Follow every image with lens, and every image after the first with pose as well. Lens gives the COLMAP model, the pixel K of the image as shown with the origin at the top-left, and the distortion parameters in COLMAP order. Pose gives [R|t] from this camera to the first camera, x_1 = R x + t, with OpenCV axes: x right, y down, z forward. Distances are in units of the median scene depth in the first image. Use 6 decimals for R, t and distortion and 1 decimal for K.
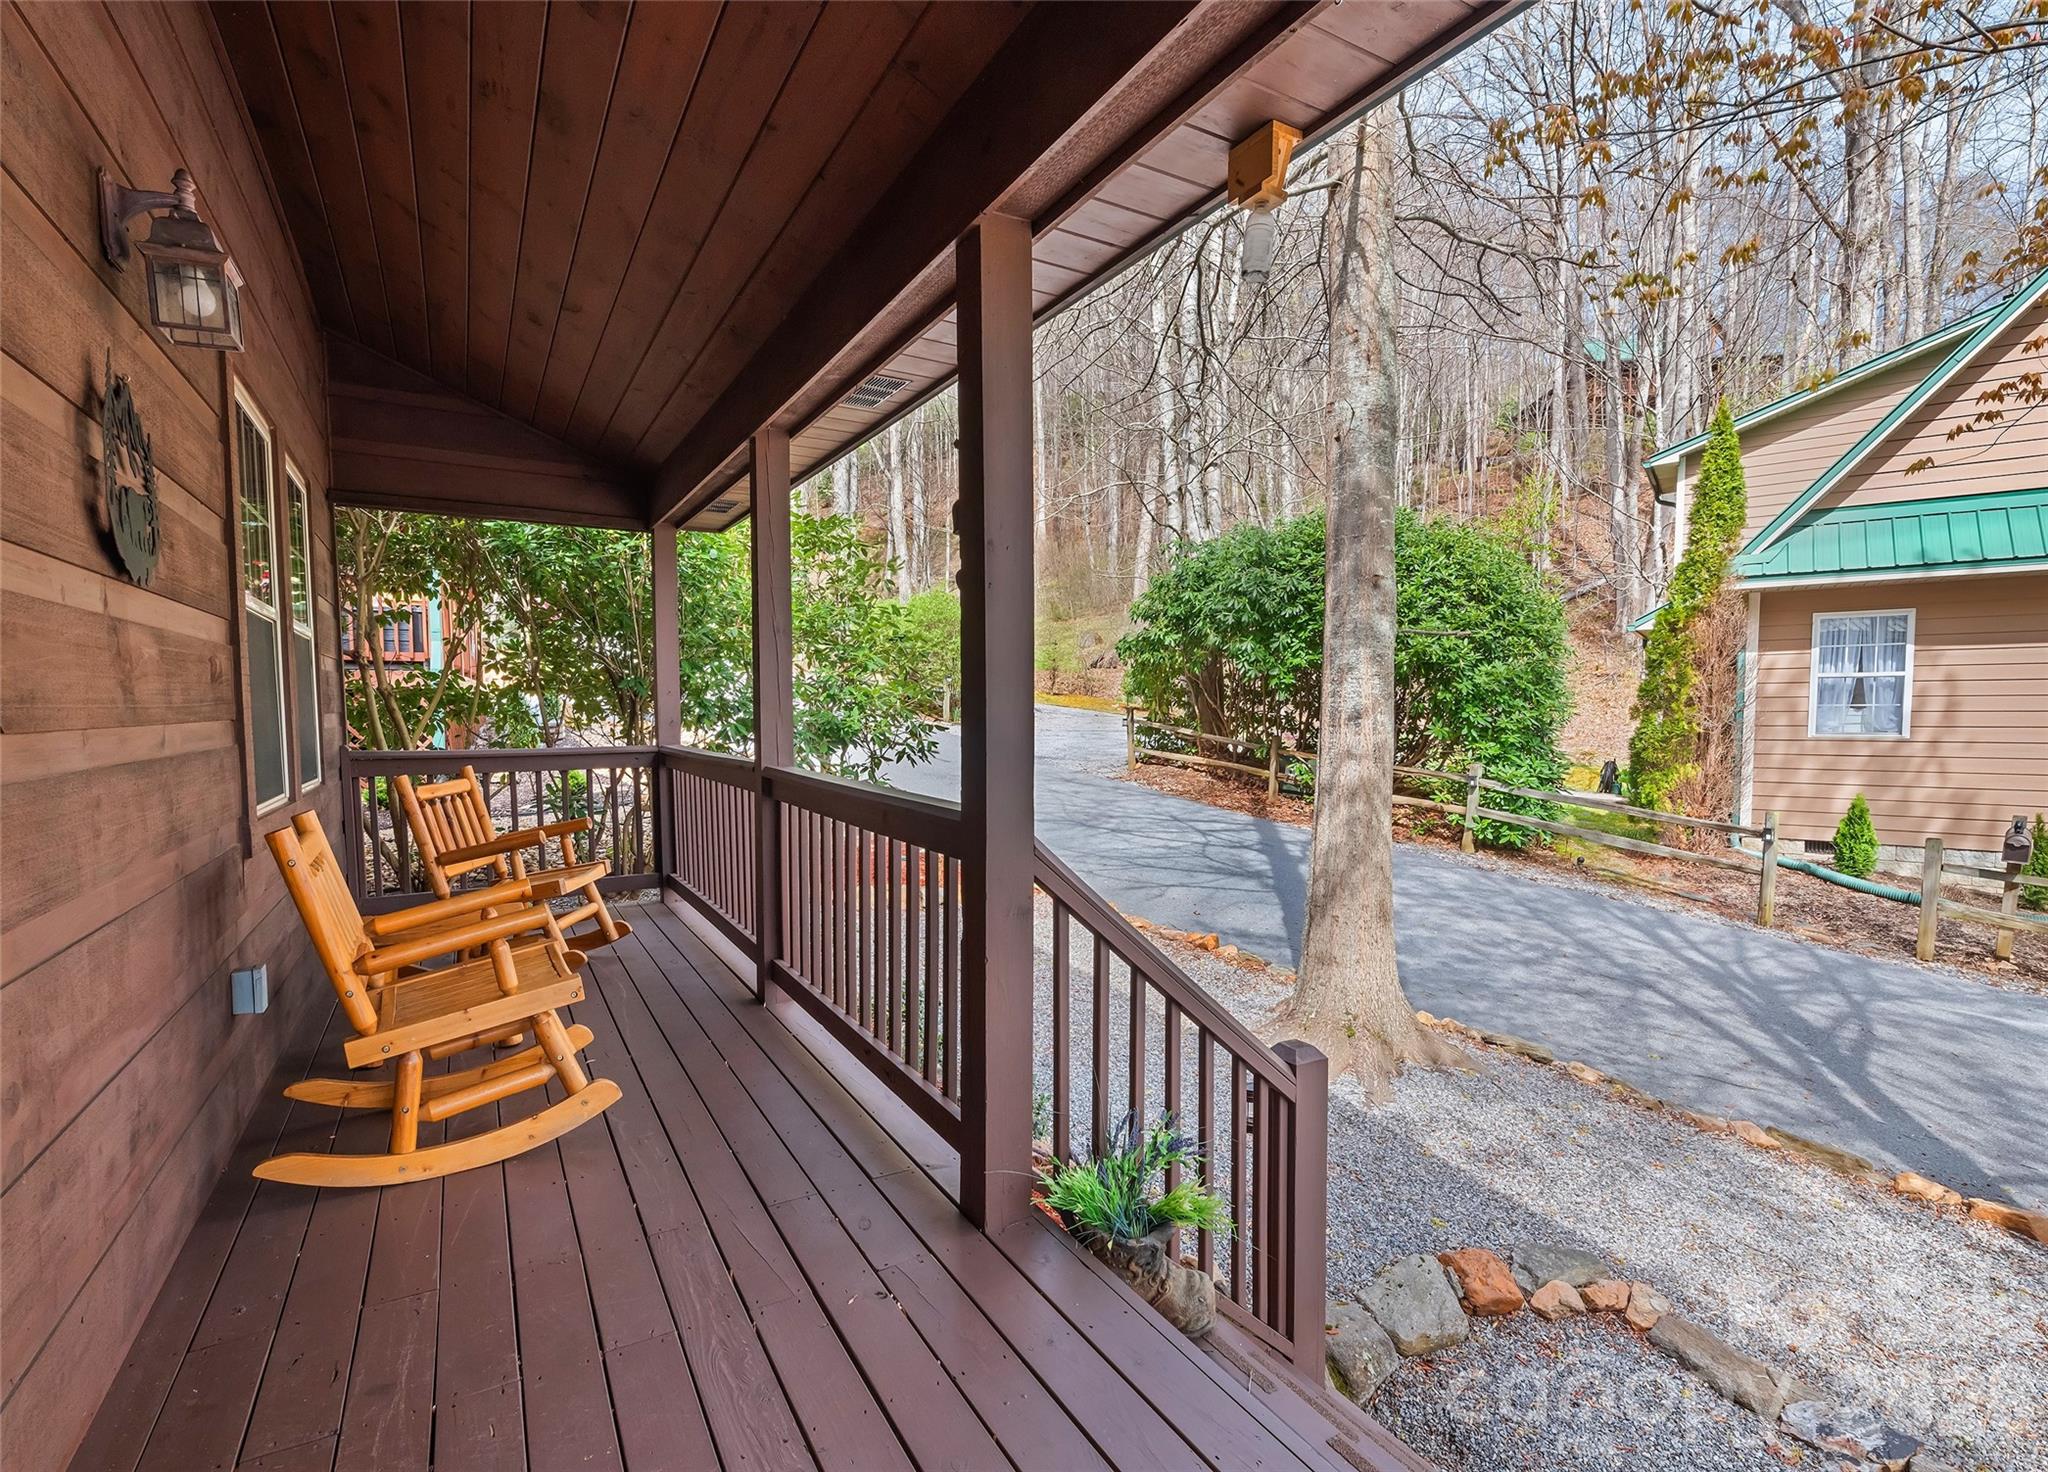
lens RADIAL K [[978.3, 0, 1029.4], [0, 978.3, 770.9], [0, 0, 1]] dist [0.001863, -0.000966]
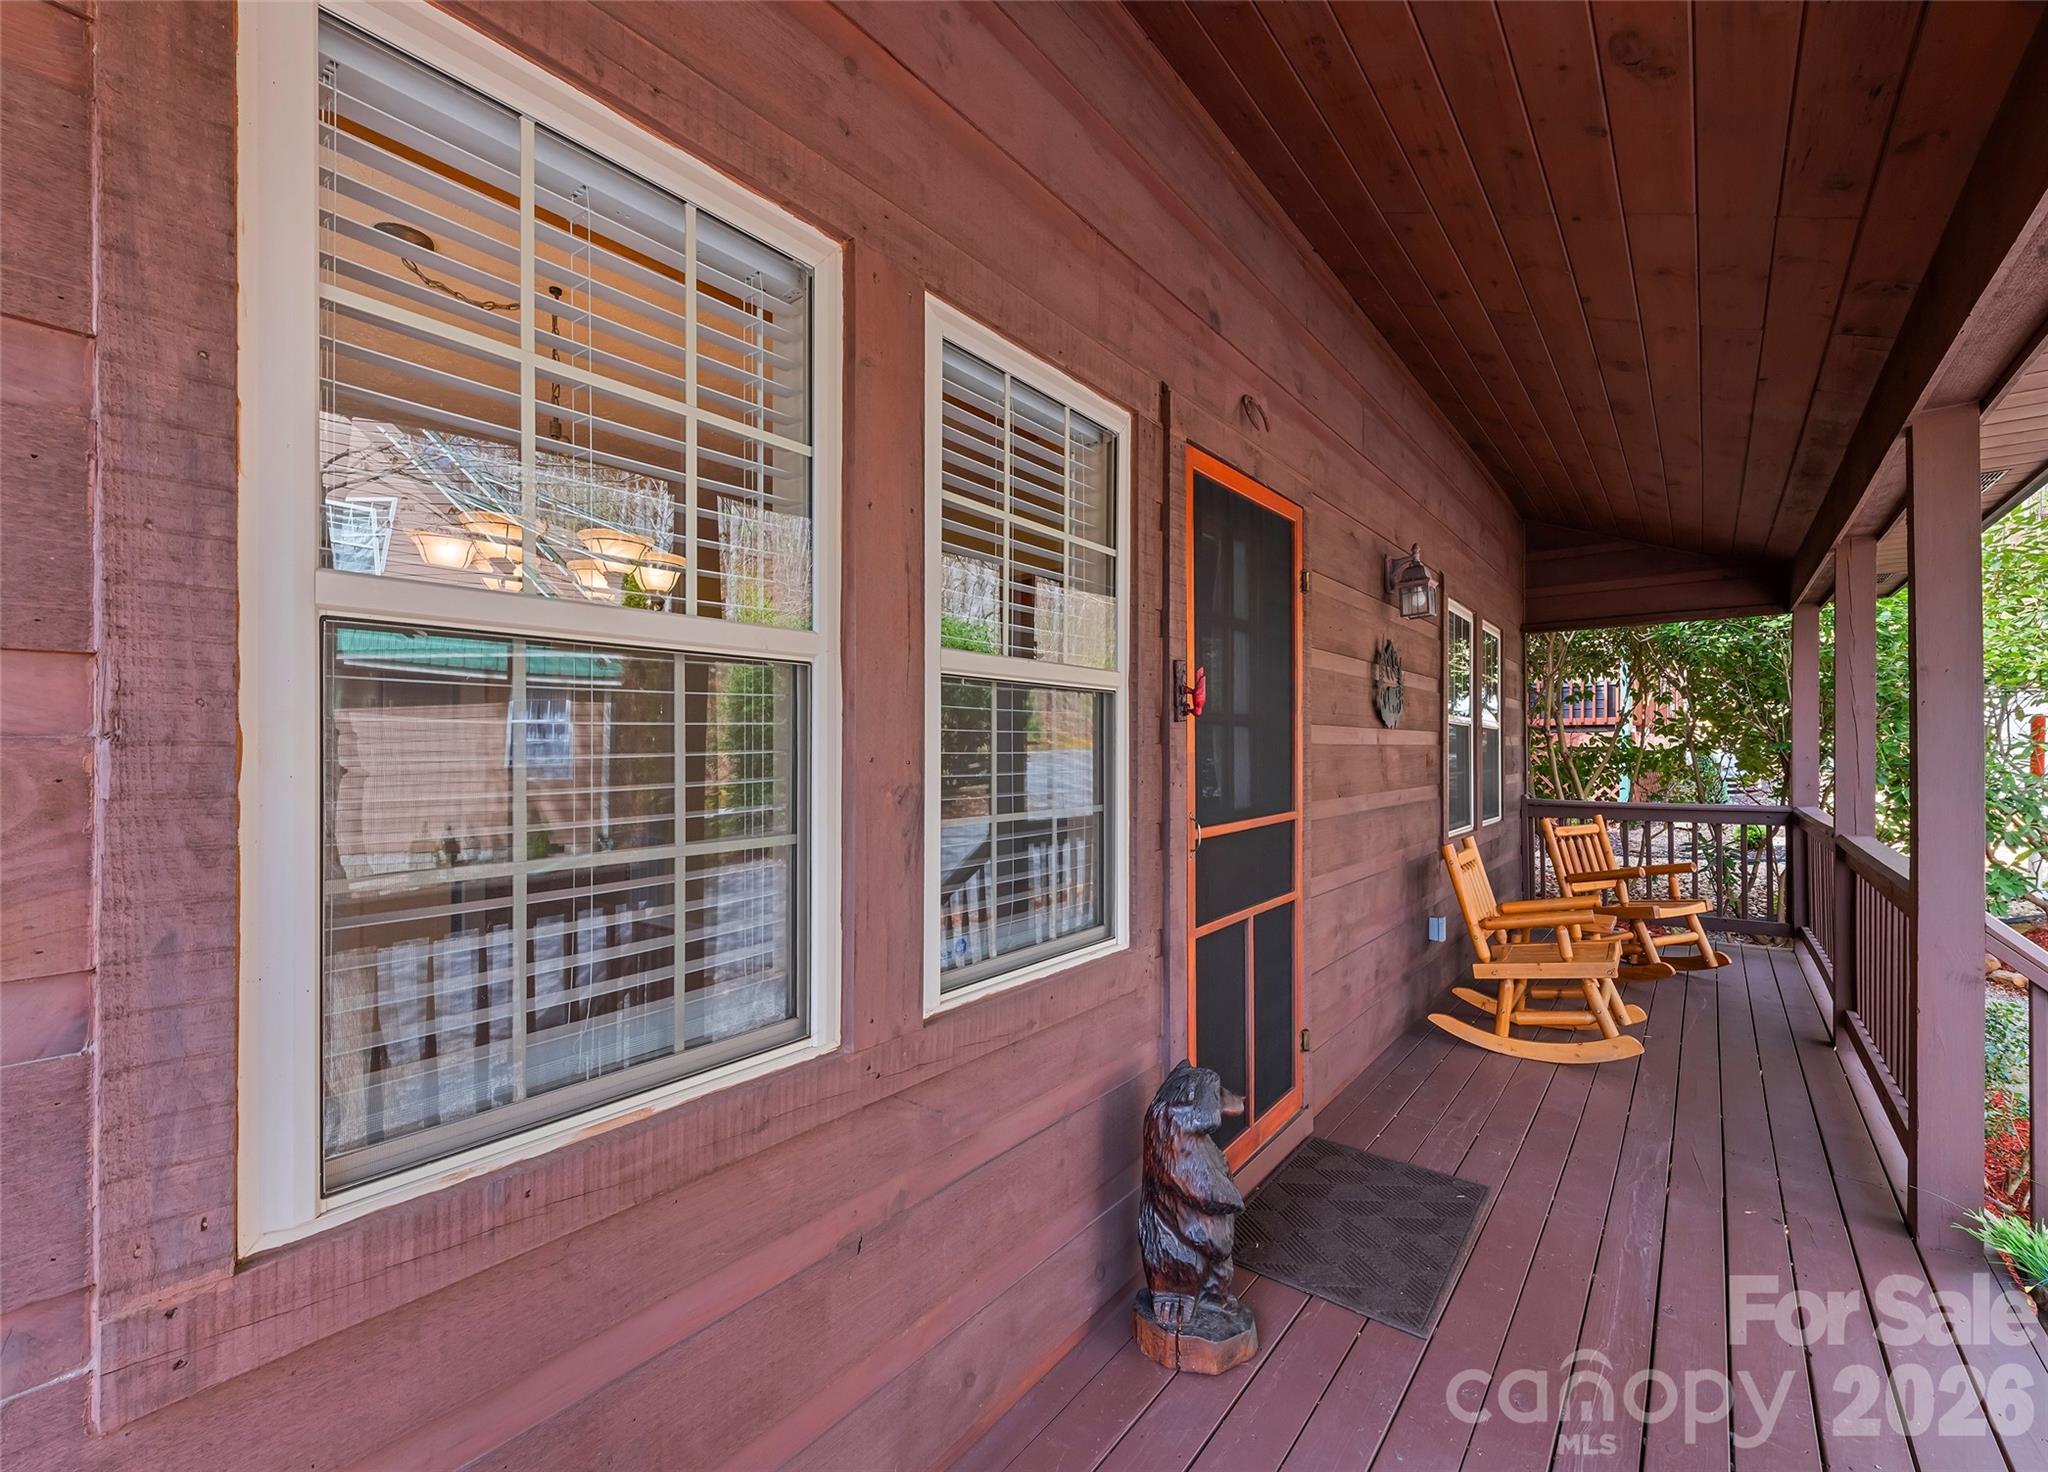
lens RADIAL K [[903.5, 0, 1024.0], [0, 903.5, 736.0], [0, 0, 1]] dist [-0.000380, -0.000107]
pose [[0.386178, -0.009269, -0.922378, 0.503219], [-0.062486, 0.997390, -0.036184, -0.033307], [0.920305, 0.071610, 0.384591, -0.426394]]
